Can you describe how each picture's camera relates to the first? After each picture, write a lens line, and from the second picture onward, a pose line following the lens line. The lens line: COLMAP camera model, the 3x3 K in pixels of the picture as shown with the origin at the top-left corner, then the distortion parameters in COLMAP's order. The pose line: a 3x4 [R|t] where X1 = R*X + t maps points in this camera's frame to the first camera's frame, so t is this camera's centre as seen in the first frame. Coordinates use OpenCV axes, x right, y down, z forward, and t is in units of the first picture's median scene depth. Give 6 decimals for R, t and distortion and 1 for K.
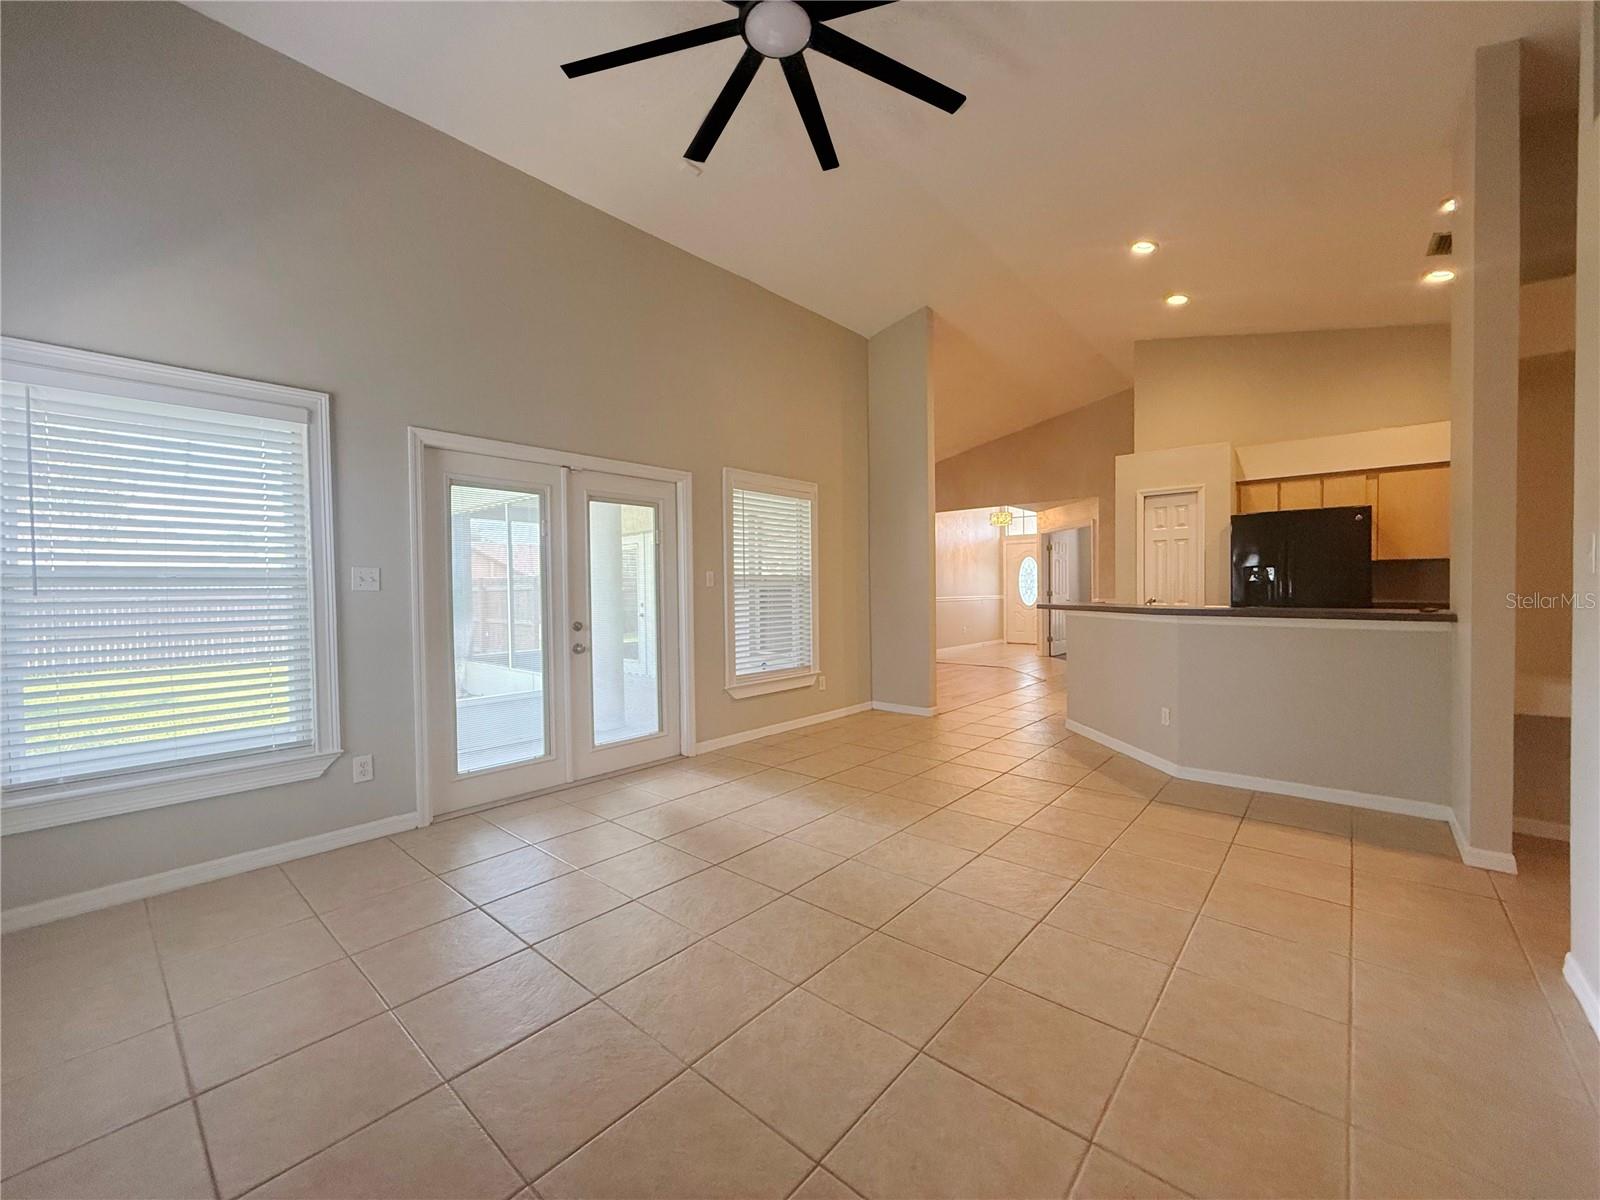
lens RADIAL K [[642.9, 0, 792.6], [0, 642.9, 594.3], [0, 0, 1]] dist [0.001908, 0.001672]
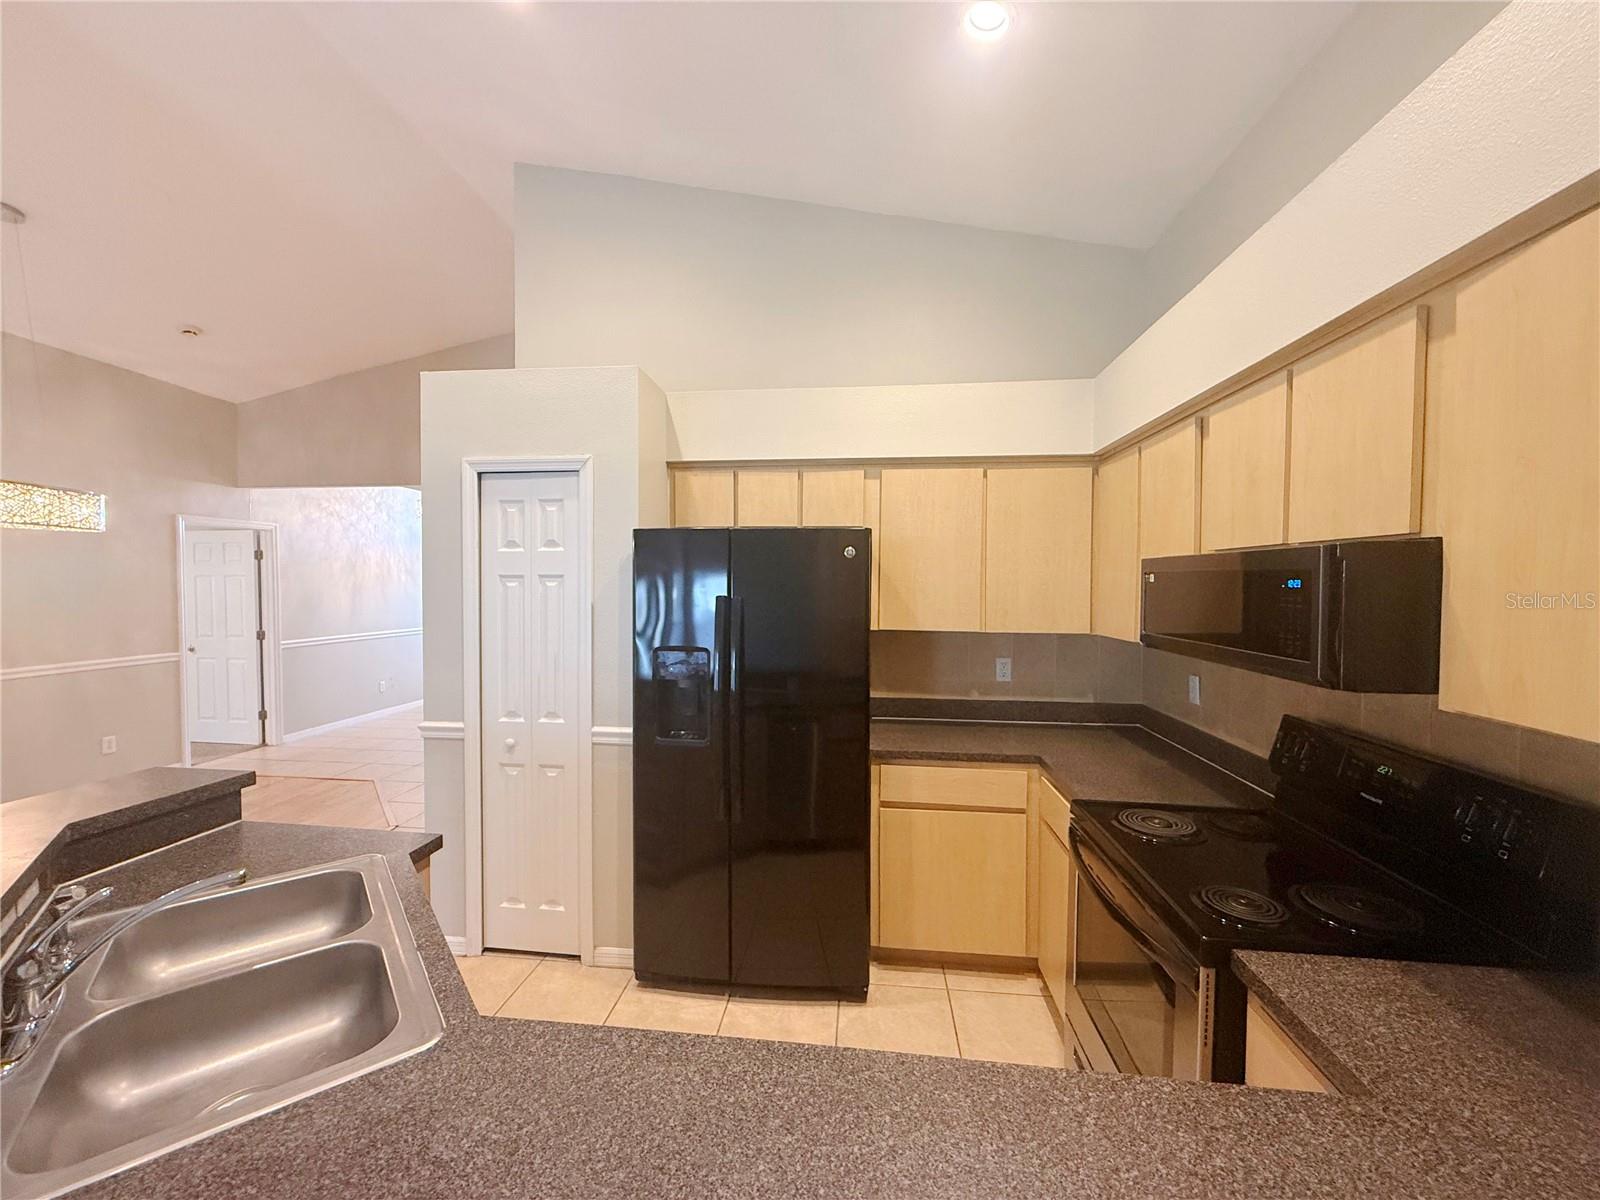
lens RADIAL K [[642.9, 0, 796.9], [0, 642.9, 601.6], [0, 0, 1]] dist [0.001908, 0.001672]
pose [[0.814479, -0.001197, 0.580191, 0.490476], [-0.004869, 0.999949, 0.008898, -0.073552], [-0.580172, -0.010073, 0.814431, 0.547608]]
